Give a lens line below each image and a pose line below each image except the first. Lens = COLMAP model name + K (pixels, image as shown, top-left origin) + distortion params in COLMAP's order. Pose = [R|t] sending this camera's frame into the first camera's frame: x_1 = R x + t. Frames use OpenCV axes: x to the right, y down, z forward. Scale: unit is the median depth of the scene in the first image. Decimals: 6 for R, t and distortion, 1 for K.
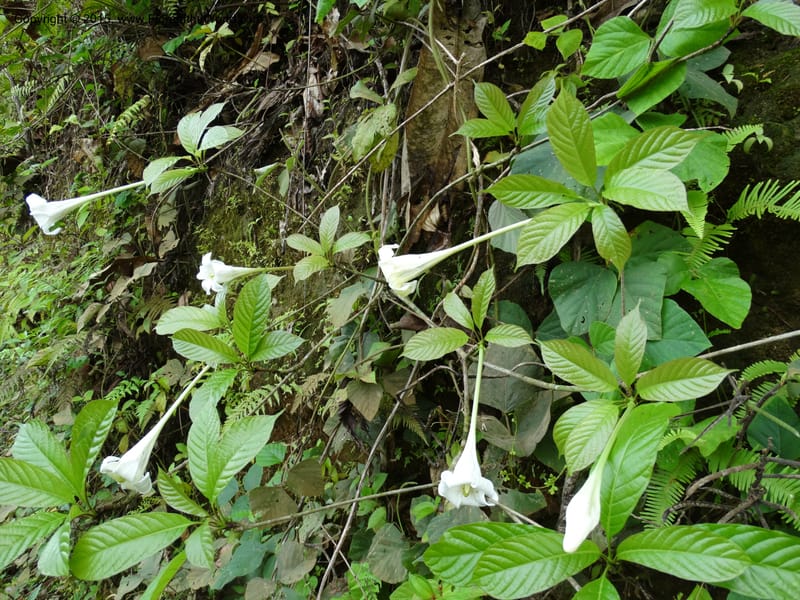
lens RADIAL K [[603.8, 0, 398.7], [0, 603.8, 321.3], [0, 0, 1]] dist [0.079131, -0.033283]
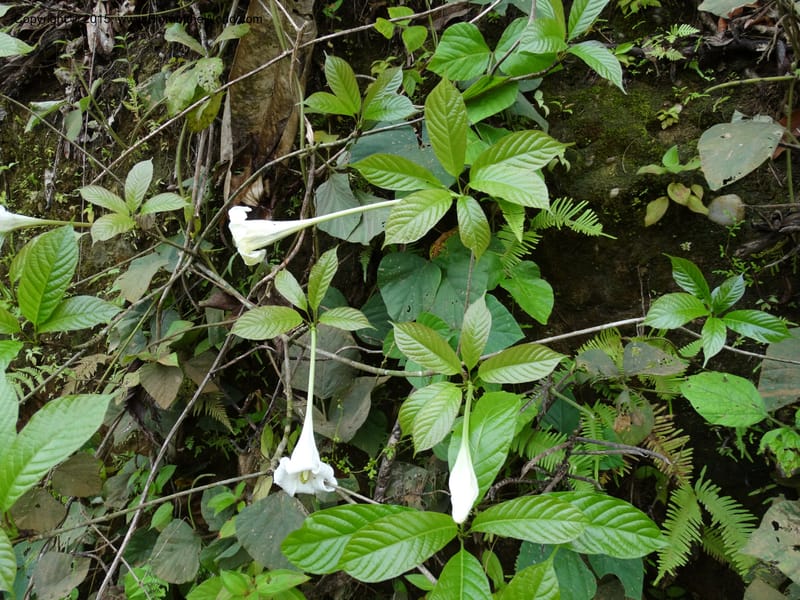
lens RADIAL K [[603.8, 0, 398.7], [0, 603.8, 321.3], [0, 0, 1]] dist [0.079131, -0.033283]
pose [[0.924285, 0.056262, 0.377533, -0.107207], [-0.061208, 0.998124, 0.001106, 0.020486], [-0.376762, -0.024131, 0.925996, 0.053410]]
